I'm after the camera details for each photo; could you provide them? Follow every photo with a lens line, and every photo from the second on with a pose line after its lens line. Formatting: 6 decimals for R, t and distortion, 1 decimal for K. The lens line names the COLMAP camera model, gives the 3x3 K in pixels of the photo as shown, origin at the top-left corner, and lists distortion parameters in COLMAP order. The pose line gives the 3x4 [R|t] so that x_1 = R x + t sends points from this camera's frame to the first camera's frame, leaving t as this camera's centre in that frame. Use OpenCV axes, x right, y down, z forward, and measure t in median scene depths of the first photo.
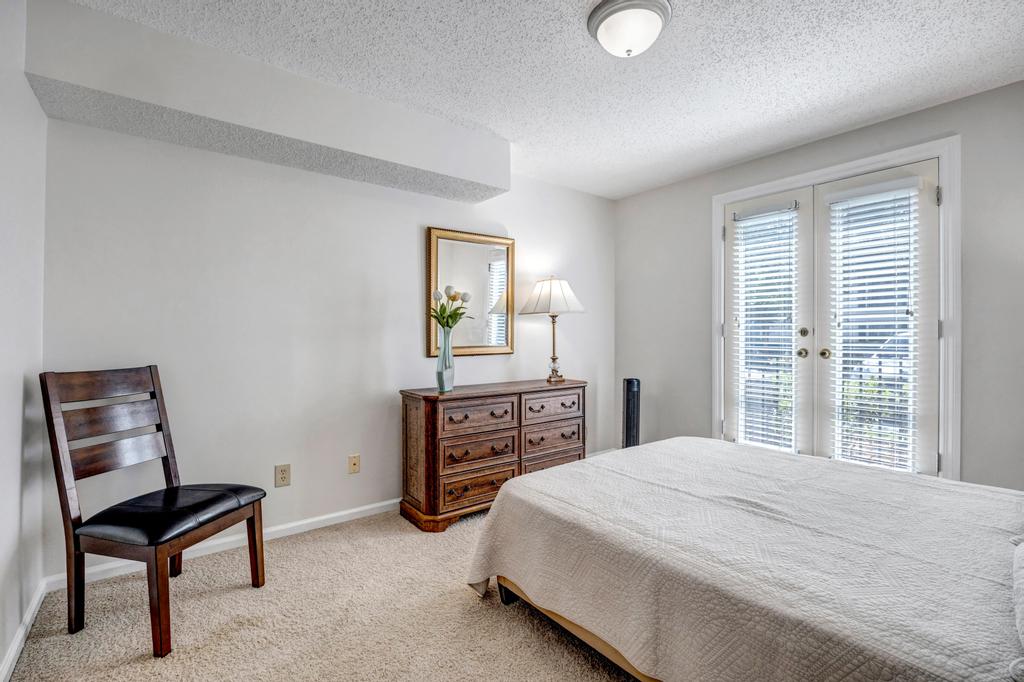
lens RADIAL K [[461.2, 0, 508.4], [0, 461.2, 335.7], [0, 0, 1]] dist [-0.018820, 0.000395]
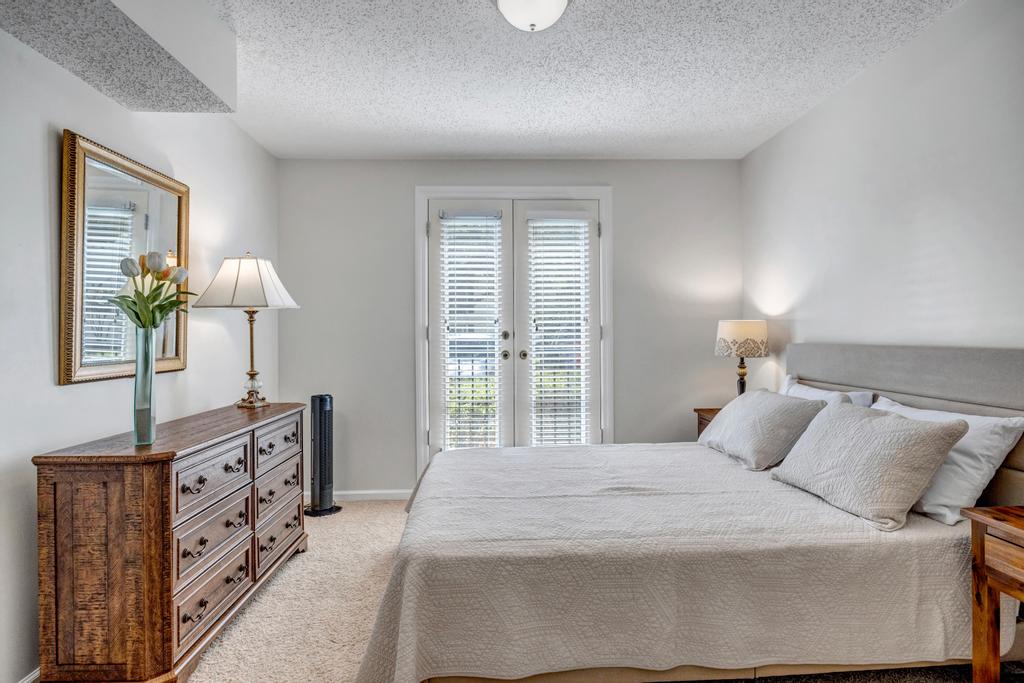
lens RADIAL K [[554.9, 0, 512.6], [0, 554.9, 334.4], [0, 0, 1]] dist [-0.005282, -0.000457]
pose [[0.568121, 0.000898, 0.822944, -0.411732], [0.006895, 0.999959, -0.005851, -0.002083], [-0.822916, 0.008998, 0.568092, 0.254537]]
